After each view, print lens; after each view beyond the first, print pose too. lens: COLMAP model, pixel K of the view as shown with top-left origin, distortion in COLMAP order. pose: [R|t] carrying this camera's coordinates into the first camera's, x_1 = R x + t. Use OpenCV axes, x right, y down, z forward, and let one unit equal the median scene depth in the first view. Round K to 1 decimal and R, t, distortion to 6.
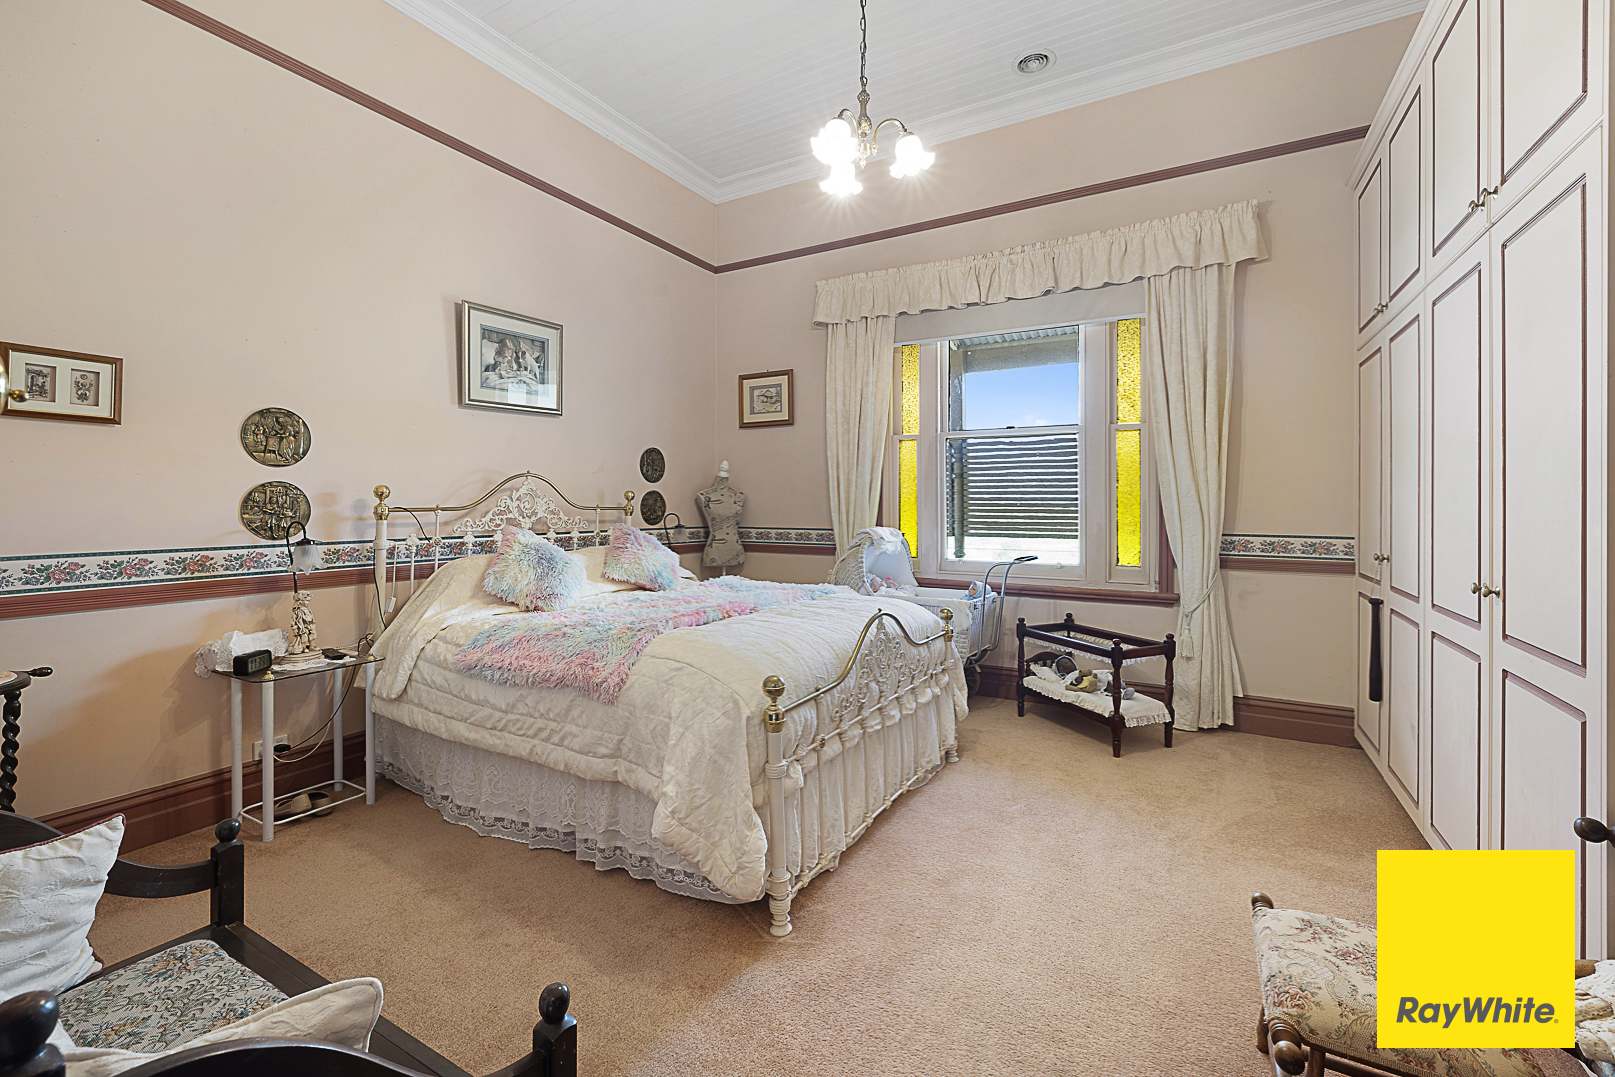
lens RADIAL K [[691.3, 0, 801.9], [0, 691.3, 528.7], [0, 0, 1]] dist [-0.000097, 0.000423]
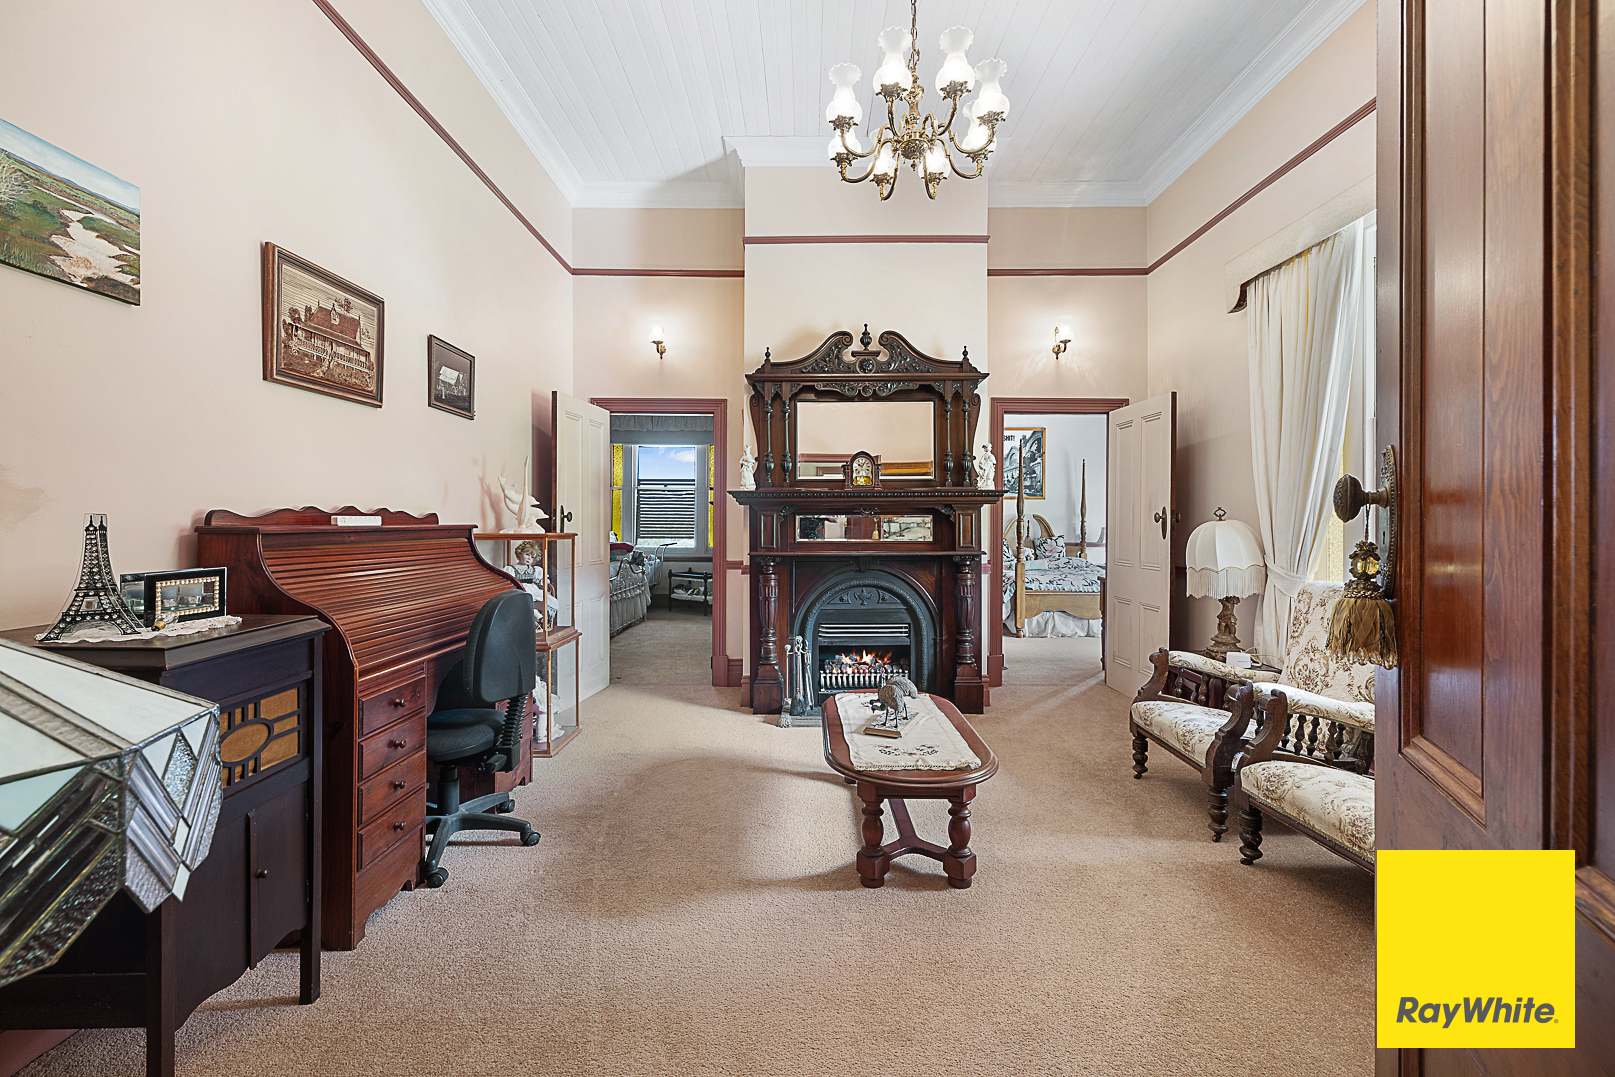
lens RADIAL K [[691.3, 0, 807.2], [0, 691.3, 531.9], [0, 0, 1]] dist [-0.000097, 0.000423]
pose [[0.865739, -0.001469, 0.500494, -0.472743], [0.003627, 0.999988, -0.003338, 0.009246], [-0.500483, 0.004705, 0.865734, -1.316233]]
